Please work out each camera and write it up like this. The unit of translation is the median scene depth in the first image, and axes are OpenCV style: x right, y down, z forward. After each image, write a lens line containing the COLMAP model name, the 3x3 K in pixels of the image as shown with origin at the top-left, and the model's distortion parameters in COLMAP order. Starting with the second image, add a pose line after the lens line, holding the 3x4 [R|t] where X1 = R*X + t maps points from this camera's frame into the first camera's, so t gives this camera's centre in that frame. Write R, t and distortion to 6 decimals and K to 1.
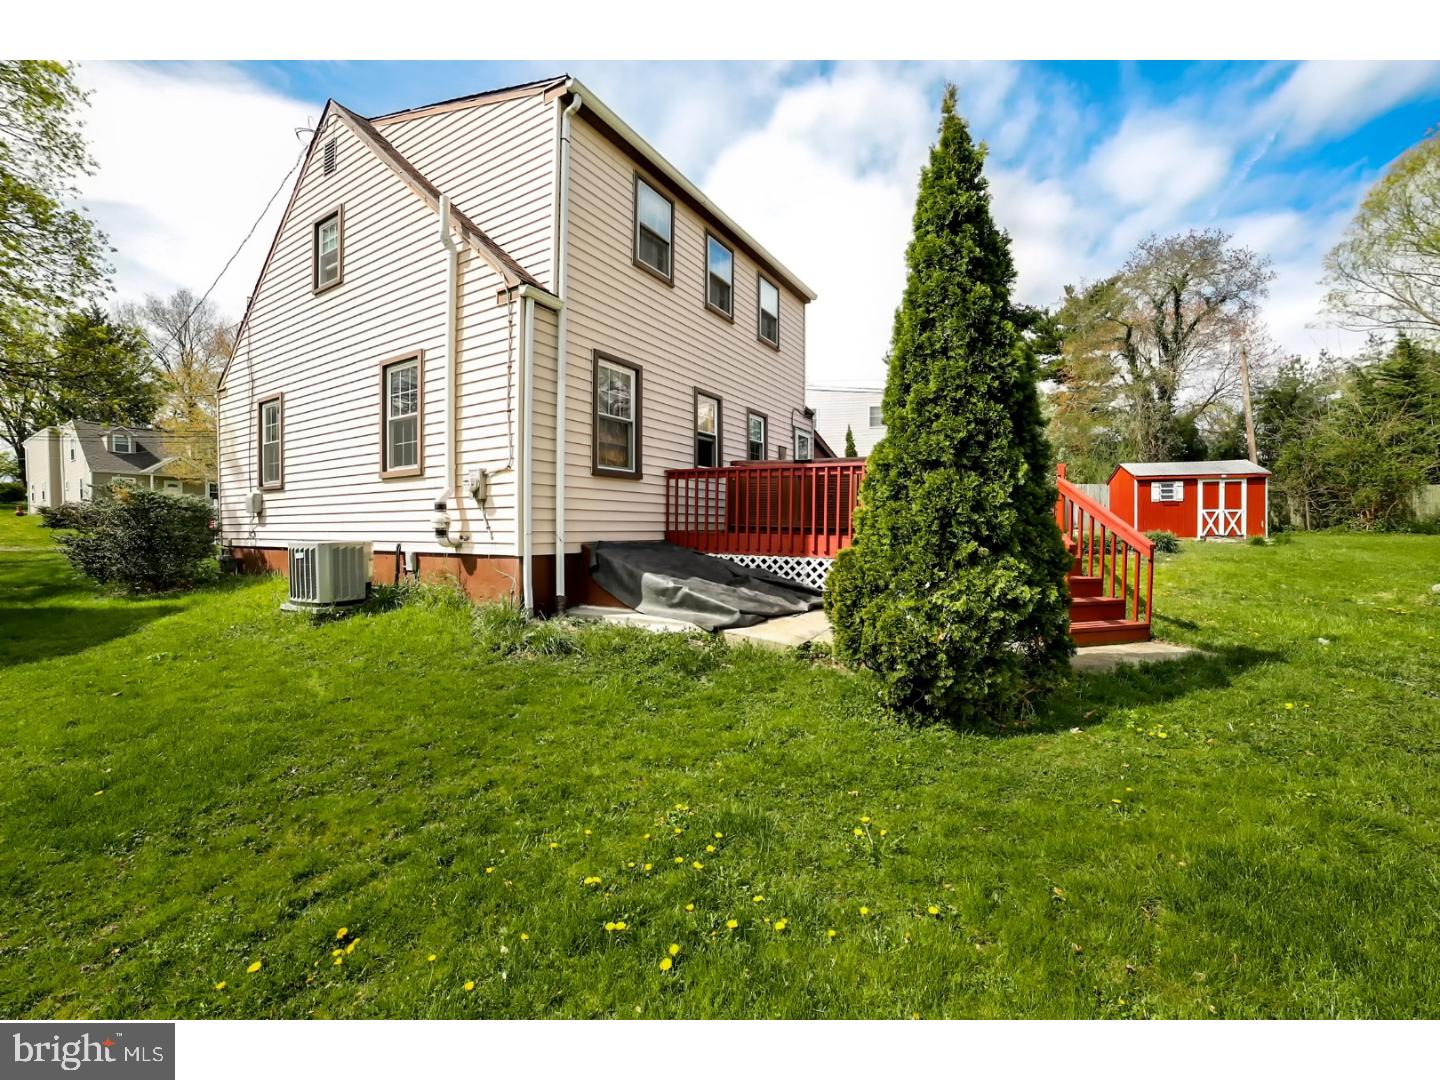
lens RADIAL K [[609.1, 0, 729.0], [0, 609.1, 542.5], [0, 0, 1]] dist [-0.118901, 0.047586]
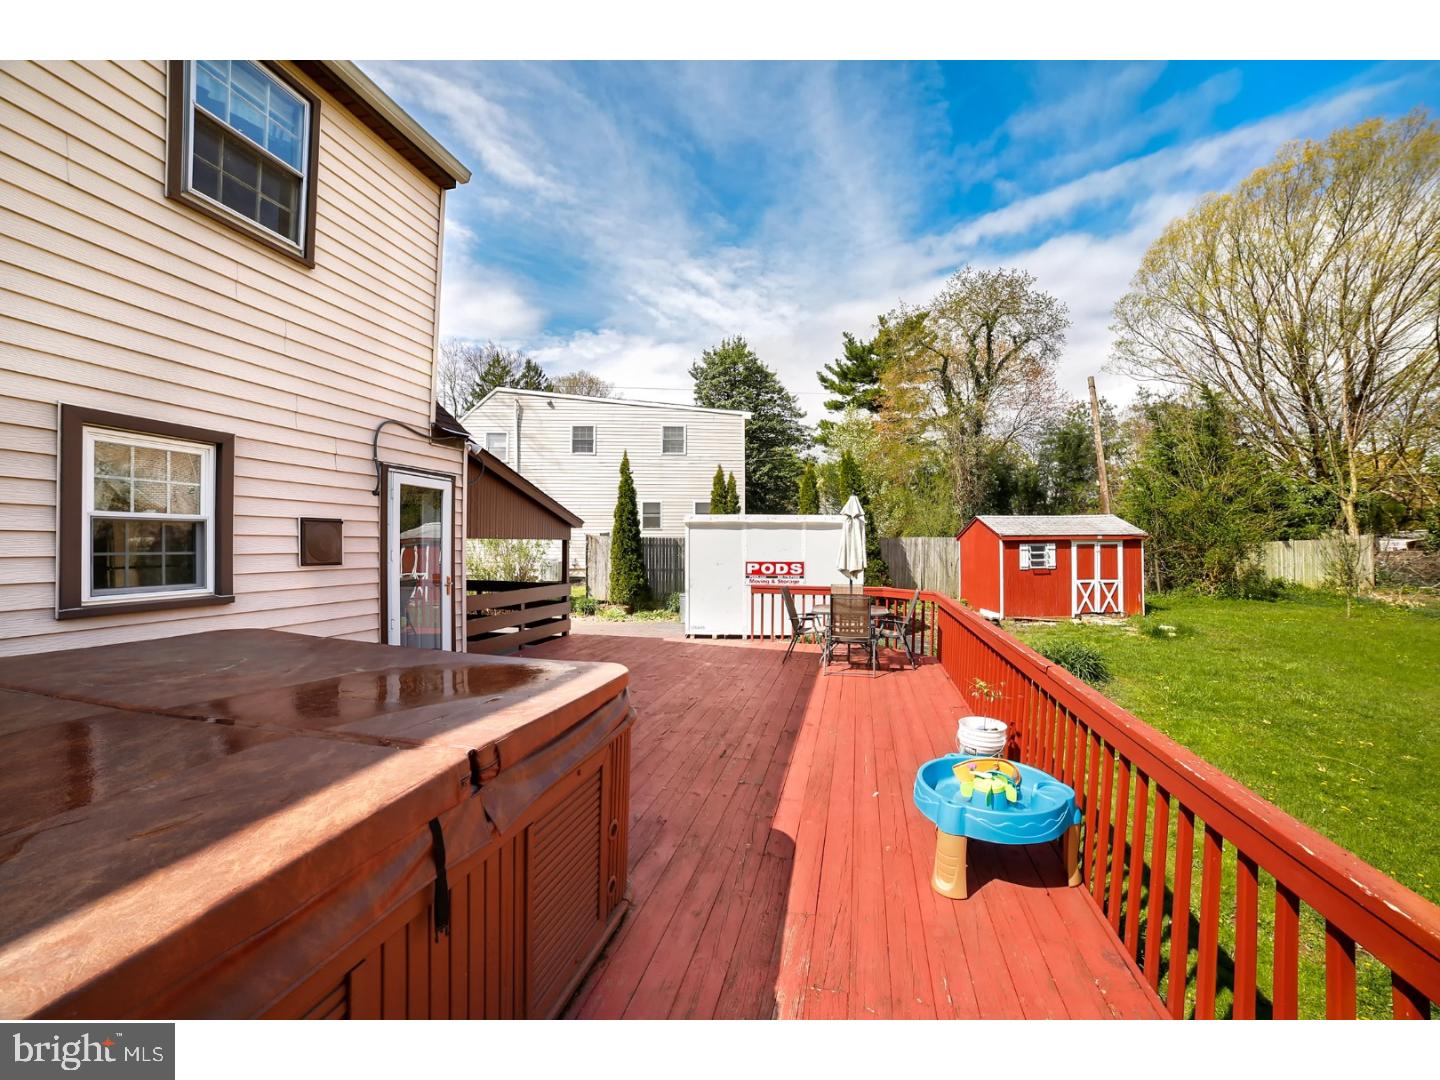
lens RADIAL K [[609.1, 0, 729.0], [0, 609.1, 542.5], [0, 0, 1]] dist [-0.118901, 0.047586]
pose [[0.957643, 0.007417, 0.287864, 0.065804], [0.001013, 0.999575, -0.029125, -0.038789], [-0.287957, 0.028183, 0.957228, 0.169130]]
